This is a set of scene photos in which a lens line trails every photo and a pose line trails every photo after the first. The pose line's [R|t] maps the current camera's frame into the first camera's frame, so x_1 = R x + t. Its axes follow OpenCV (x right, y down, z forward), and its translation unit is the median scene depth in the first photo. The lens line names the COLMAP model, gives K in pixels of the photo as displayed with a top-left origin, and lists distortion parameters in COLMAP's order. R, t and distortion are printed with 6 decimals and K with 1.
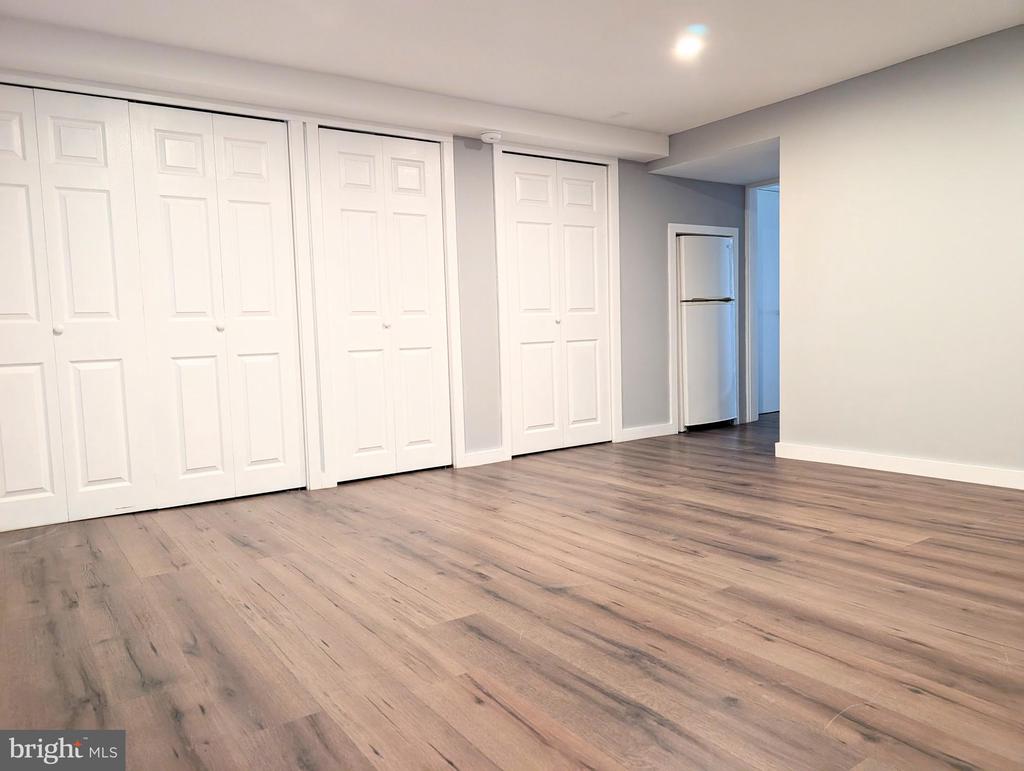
lens RADIAL K [[742.4, 0, 508.3], [0, 742.4, 388.2], [0, 0, 1]] dist [0.011478, -0.005455]
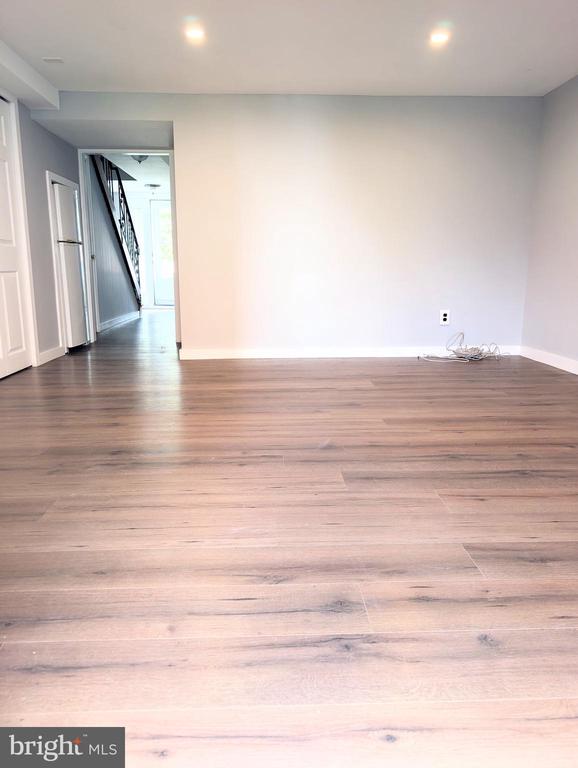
lens RADIAL K [[551.9, 0, 290.0], [0, 551.9, 387.7], [0, 0, 1]] dist [0.017397, -0.025172]
pose [[0.532179, -0.147825, 0.833626, -0.859963], [0.052209, 0.988495, 0.141958, 0.016027], [-0.845020, -0.032024, 0.533774, 0.560129]]
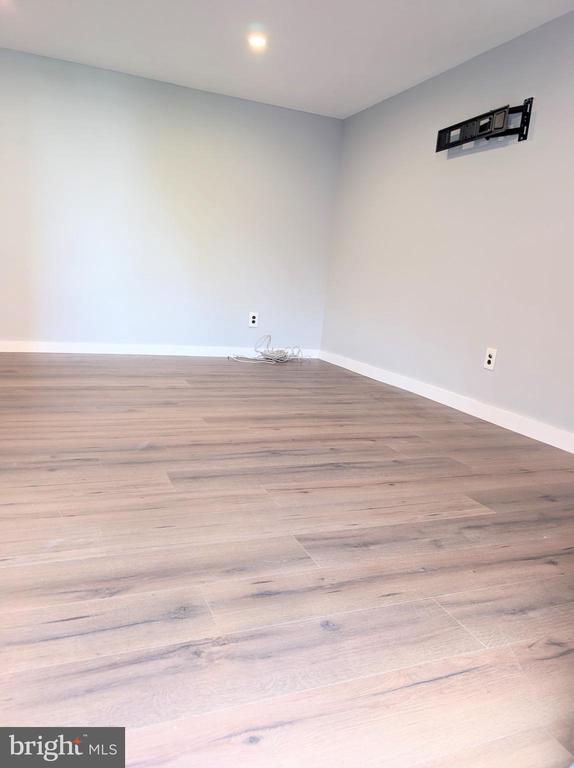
lens RADIAL K [[551.9, 0, 288.0], [0, 551.9, 387.7], [0, 0, 1]] dist [0.017397, -0.025172]
pose [[0.206023, -0.142540, 0.968110, -0.862610], [-0.009864, 0.988981, 0.147712, 0.024120], [-0.978497, -0.039981, 0.202347, 0.612976]]
